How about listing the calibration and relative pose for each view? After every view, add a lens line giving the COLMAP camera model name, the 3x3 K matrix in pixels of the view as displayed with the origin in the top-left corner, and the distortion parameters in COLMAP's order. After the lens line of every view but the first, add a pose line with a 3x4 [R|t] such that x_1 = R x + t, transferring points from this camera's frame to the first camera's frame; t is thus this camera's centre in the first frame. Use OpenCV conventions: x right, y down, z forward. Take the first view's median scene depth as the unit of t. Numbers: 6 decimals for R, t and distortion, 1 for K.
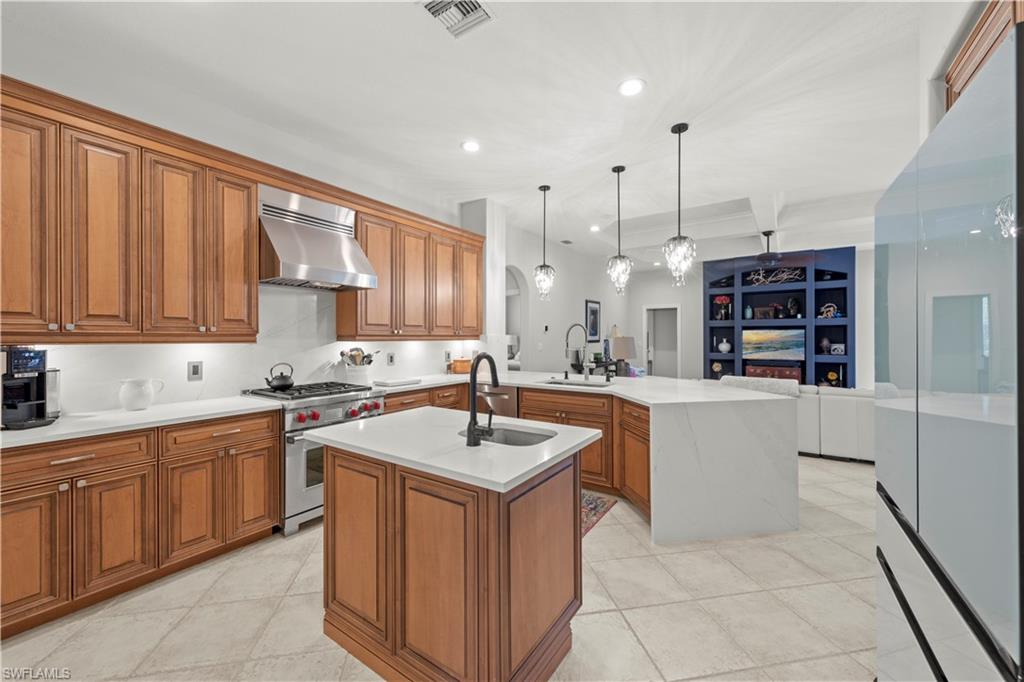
lens RADIAL K [[399.5, 0, 511.5], [0, 399.5, 336.4], [0, 0, 1]] dist [0.007657, 0.000110]
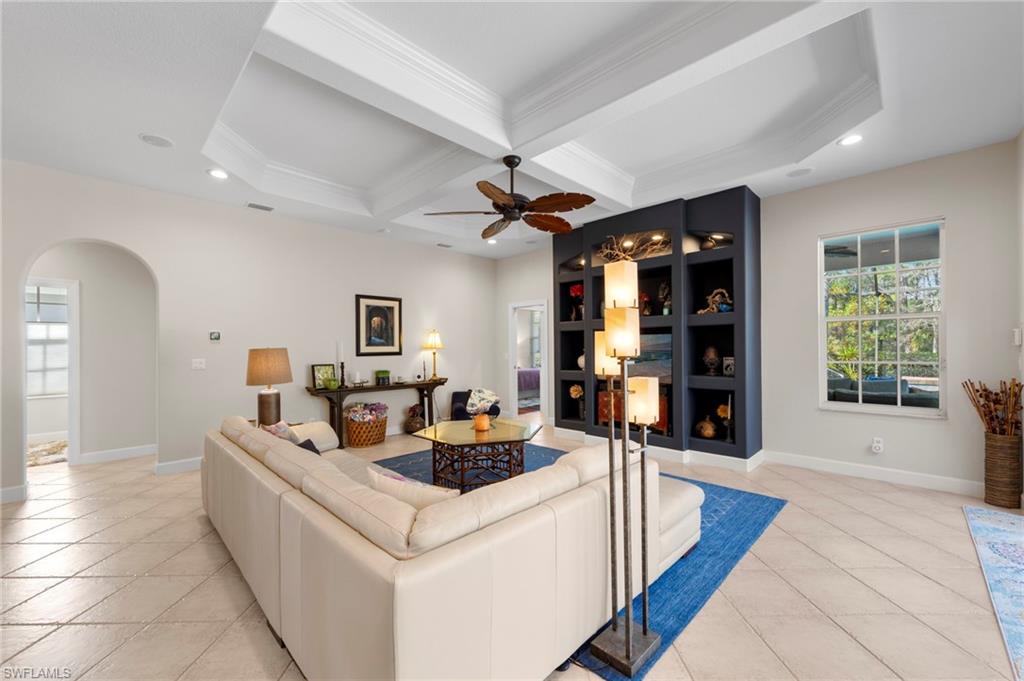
lens RADIAL K [[405.7, 0, 509.6], [0, 405.7, 345.4], [0, 0, 1]] dist [0.001142, 0.000156]
pose [[0.984339, -0.006381, -0.176168, 0.608598], [0.006019, 0.999979, -0.002589, 0.000945], [0.176181, 0.001488, 0.984357, 0.364900]]
